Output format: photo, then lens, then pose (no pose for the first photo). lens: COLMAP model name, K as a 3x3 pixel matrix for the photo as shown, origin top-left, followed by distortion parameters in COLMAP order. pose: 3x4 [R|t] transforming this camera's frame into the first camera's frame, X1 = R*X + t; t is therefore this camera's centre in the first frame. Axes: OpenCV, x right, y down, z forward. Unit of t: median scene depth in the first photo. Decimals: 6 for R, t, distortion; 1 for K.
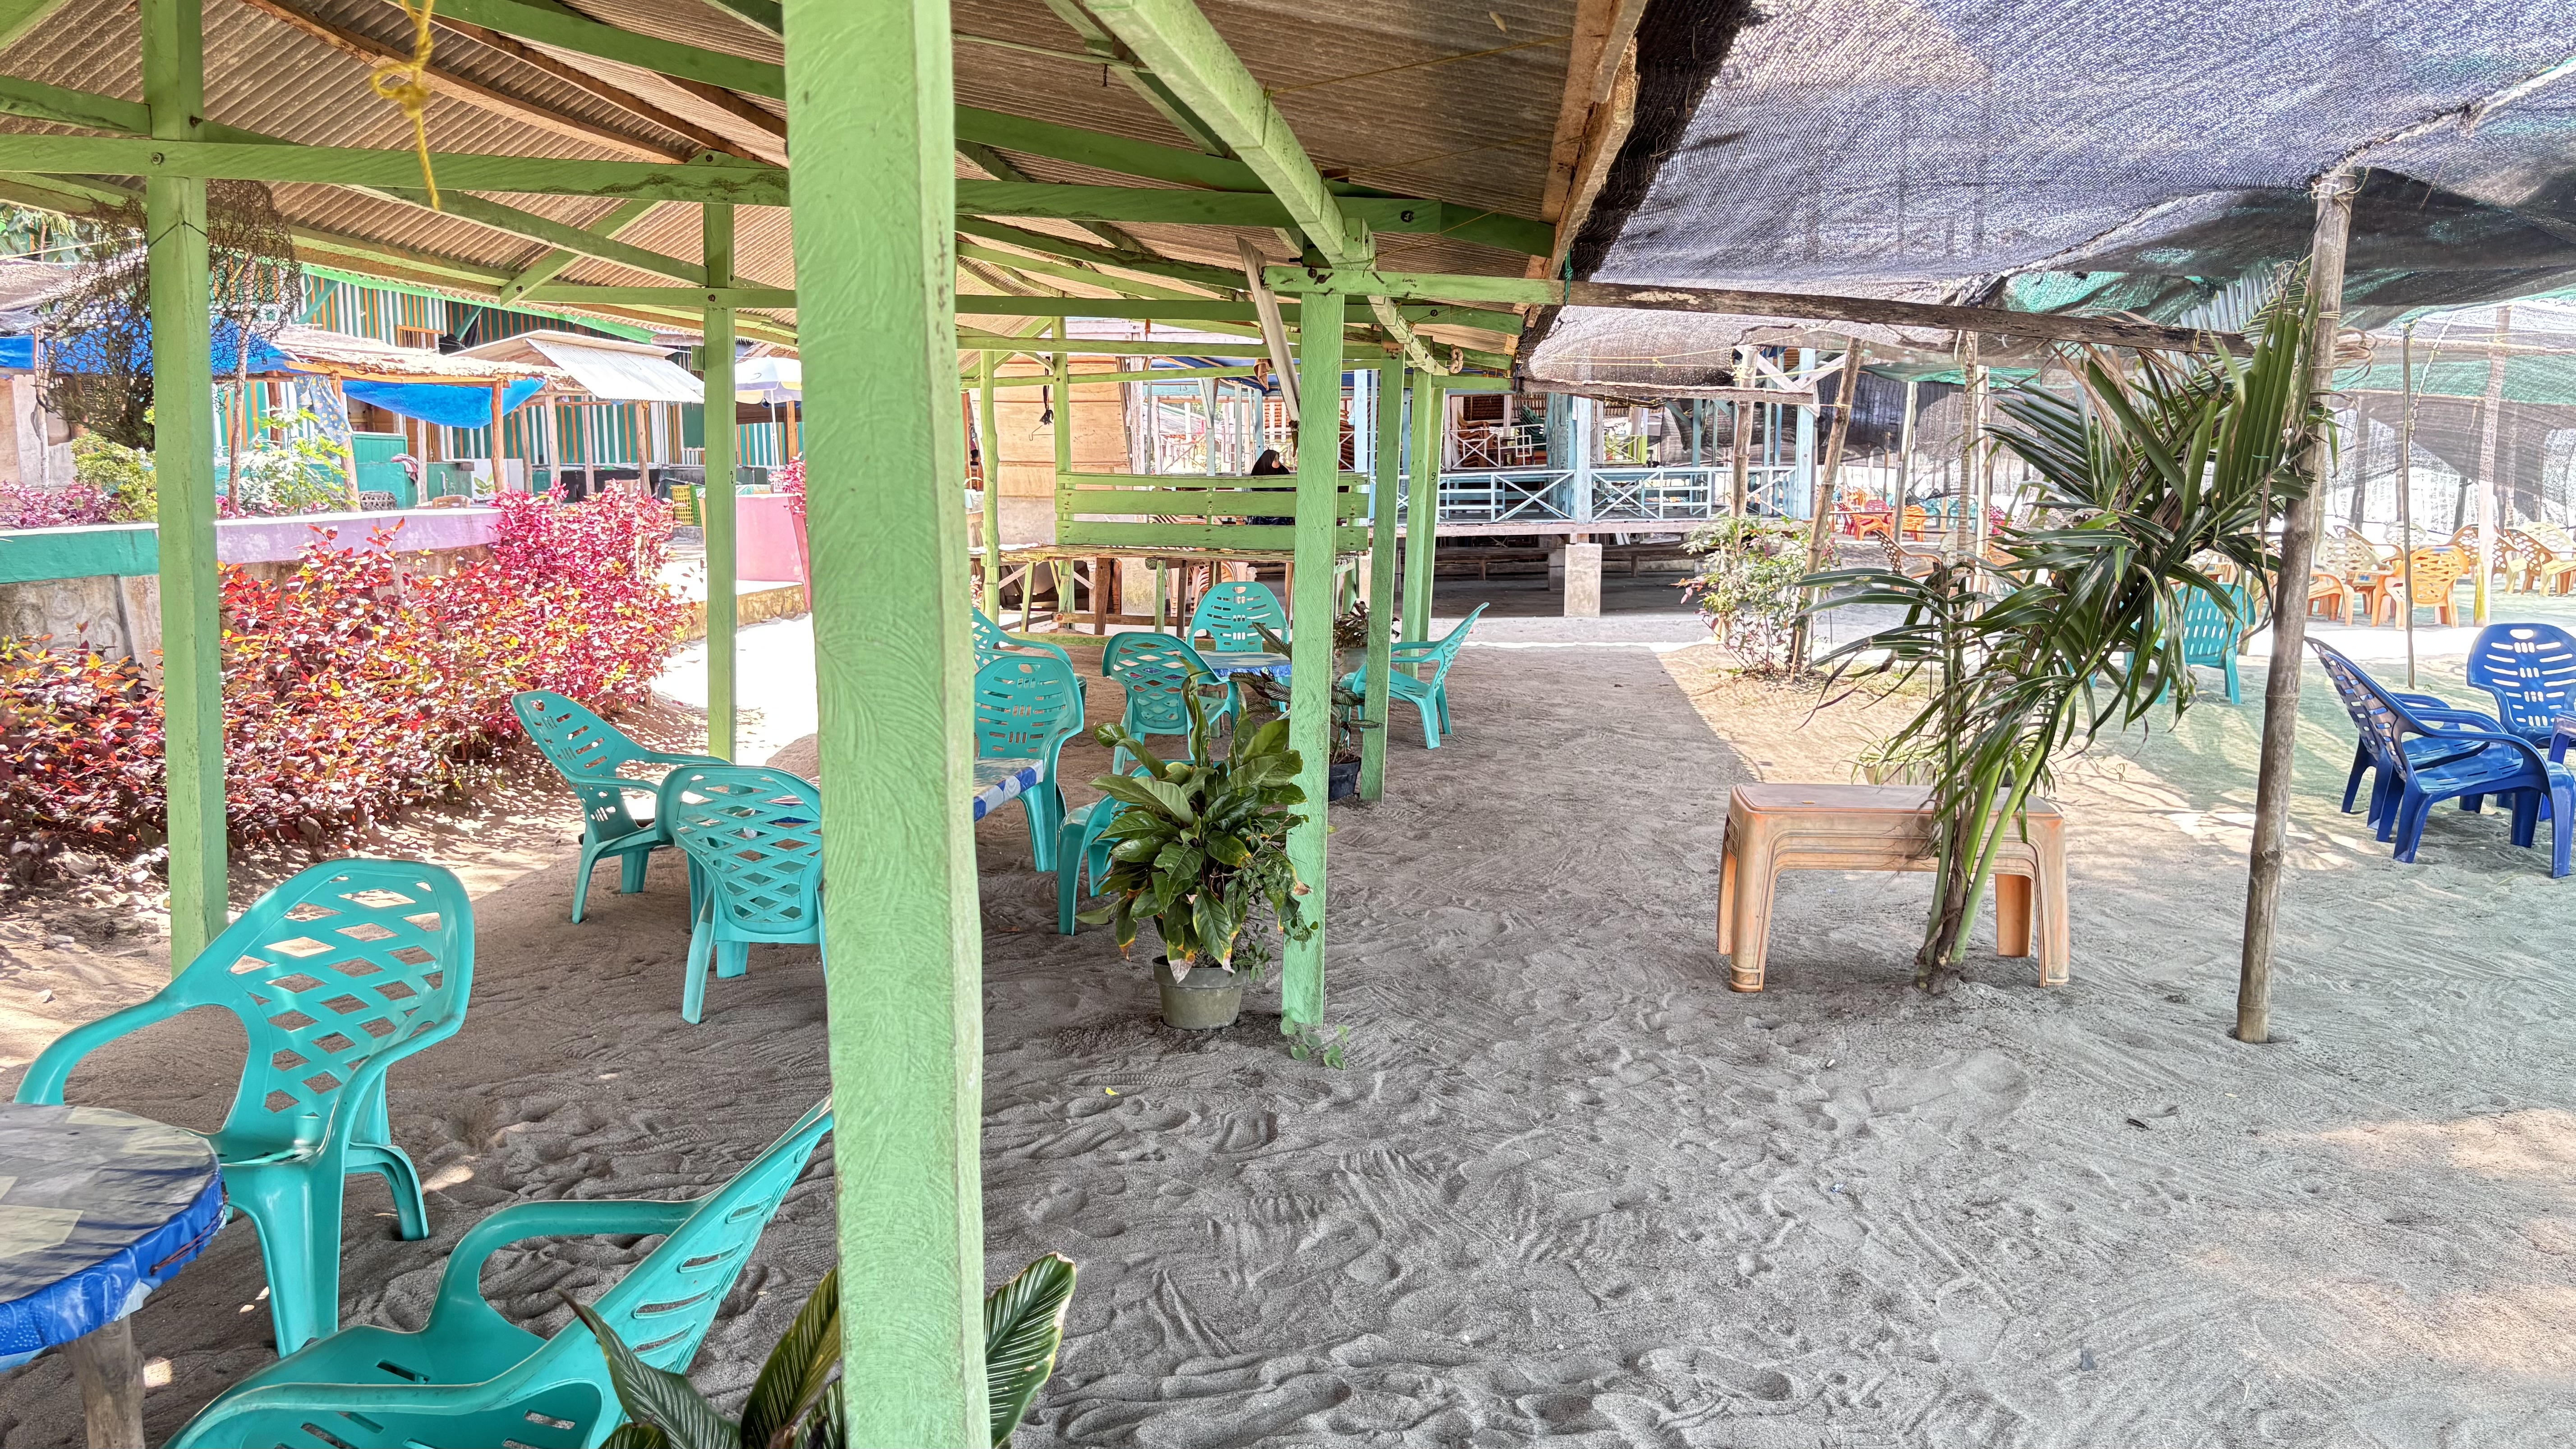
lens RADIAL K [[1764.3, 0, 1288.0], [0, 1764.3, 724.5], [0, 0, 1]] dist [0.019332, -0.001761]
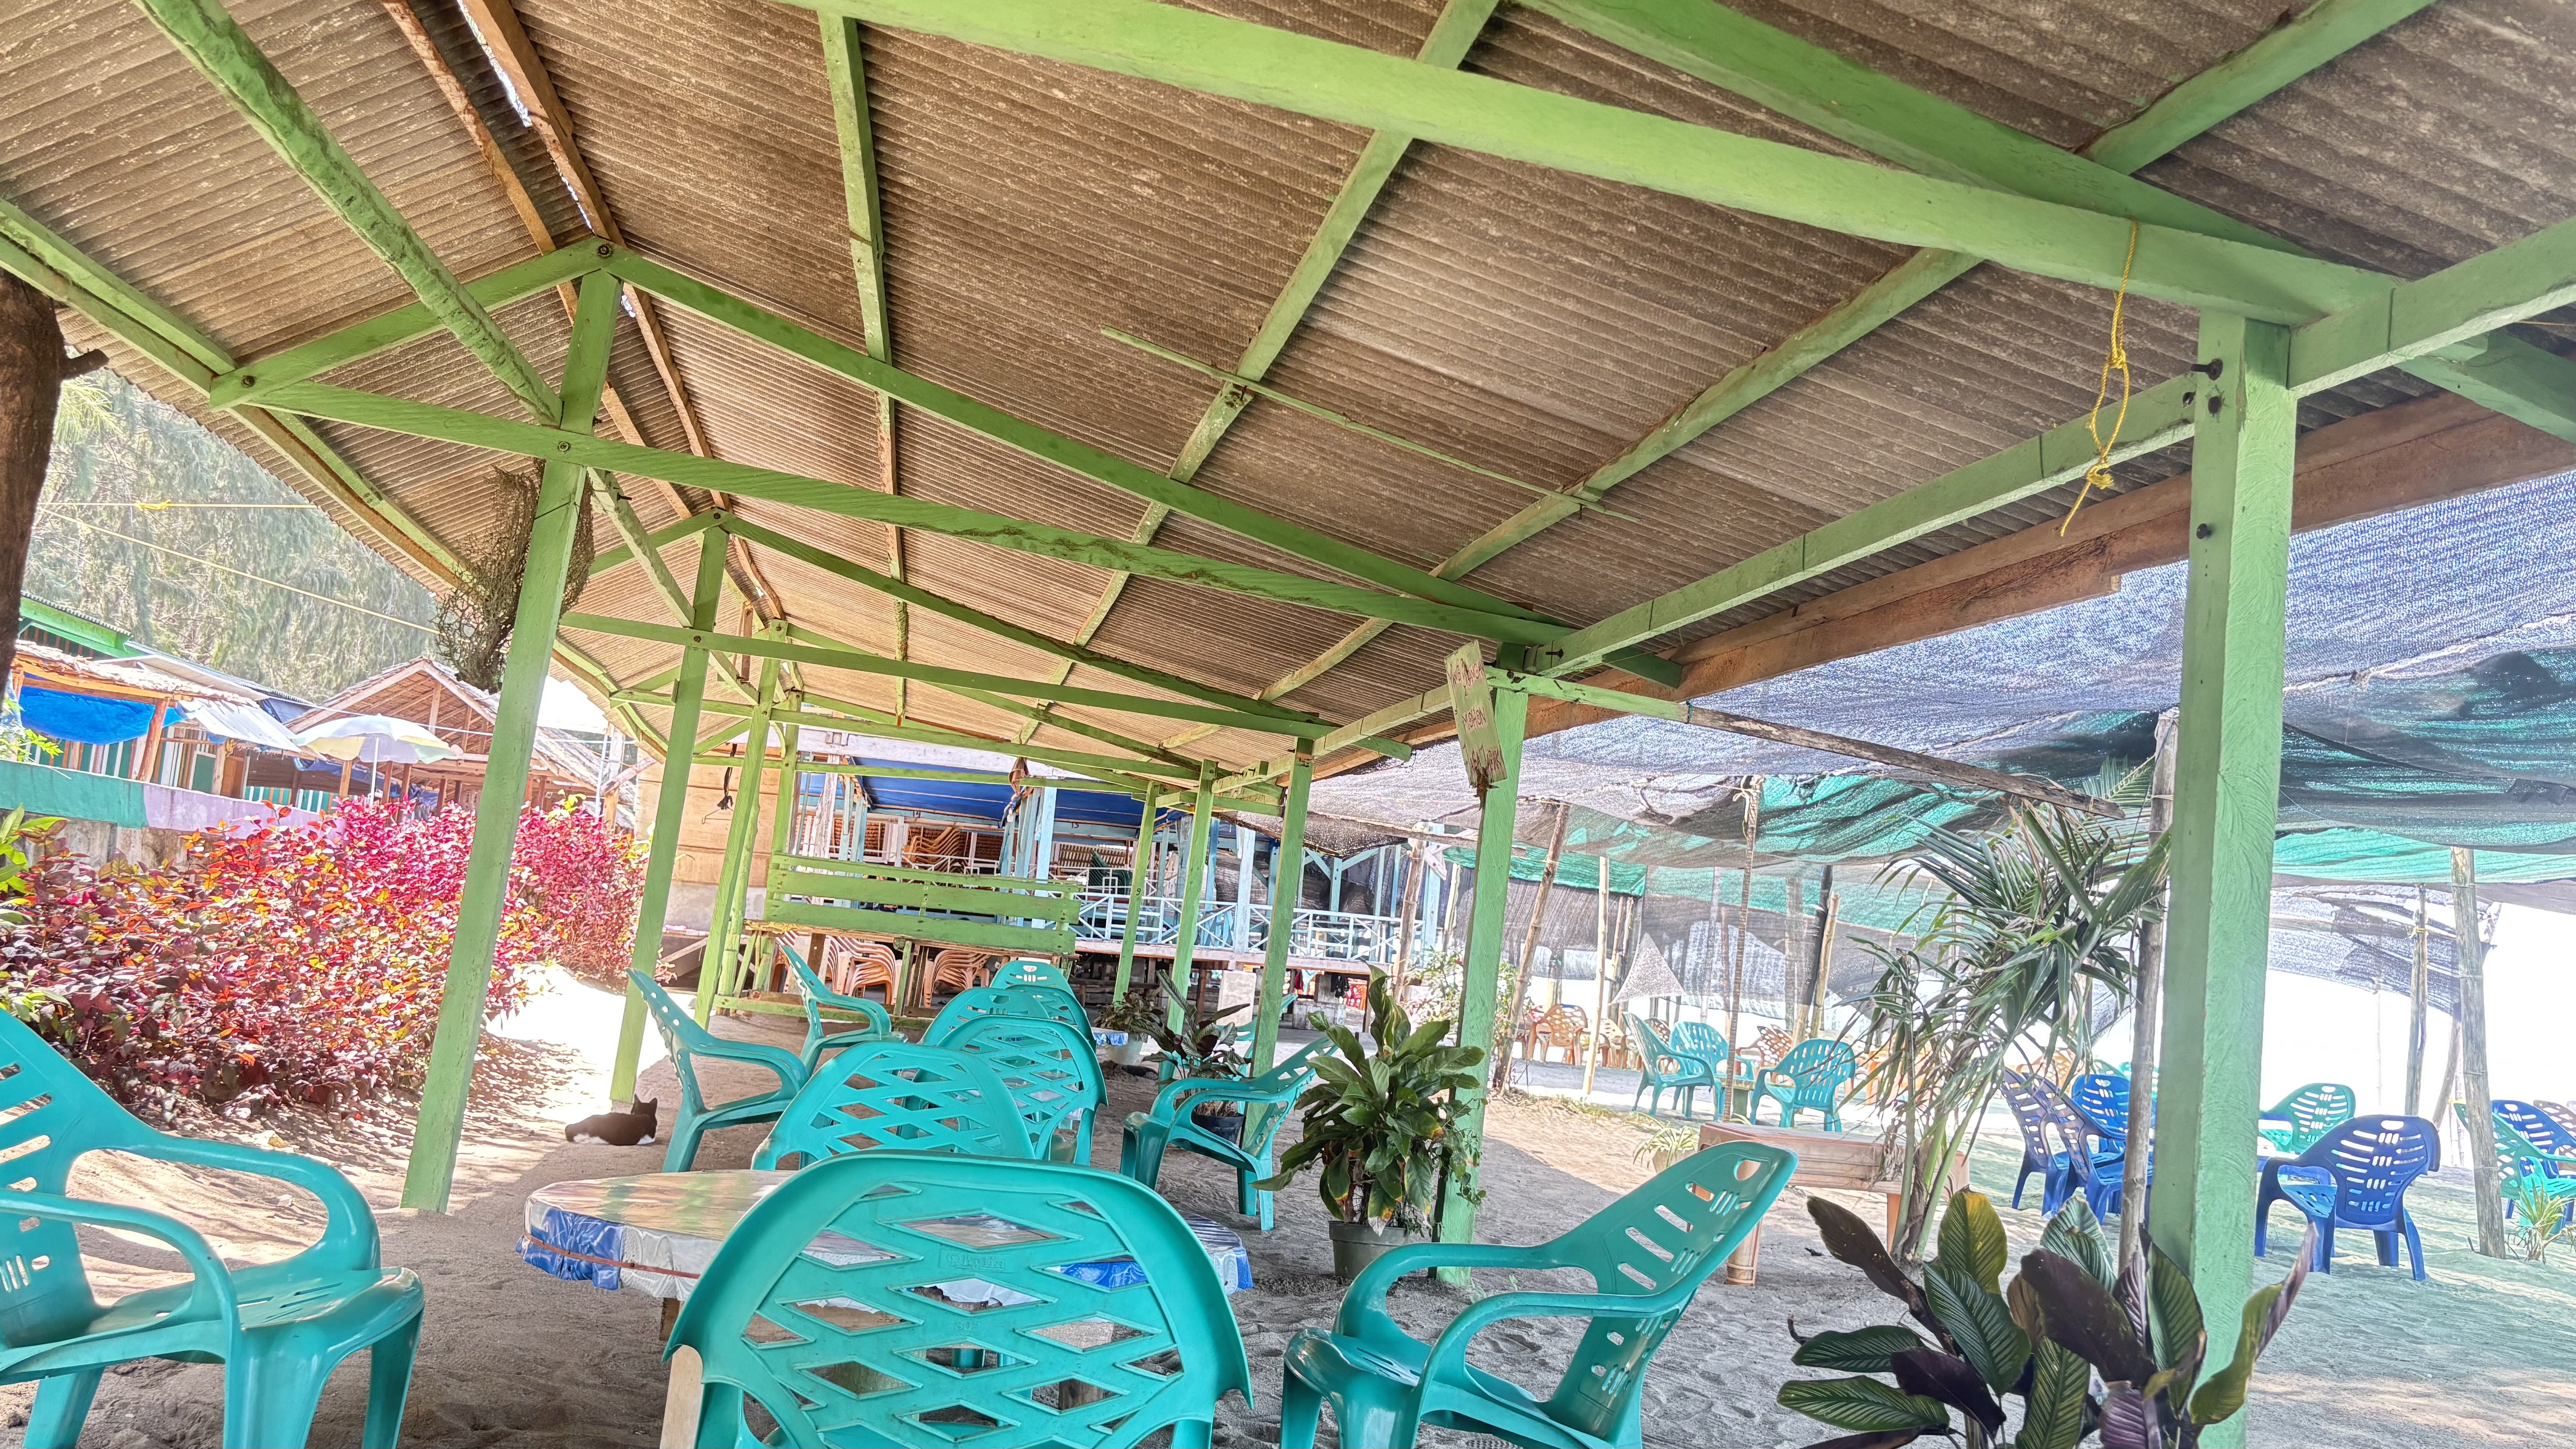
lens RADIAL K [[1764.3, 0, 1288.0], [0, 1764.3, 724.5], [0, 0, 1]] dist [0.019332, -0.001761]
pose [[0.953567, 0.128131, 0.272565, -0.479050], [-0.054309, 0.963308, -0.262846, 0.128876], [-0.296243, 0.235838, 0.925538, -0.150441]]
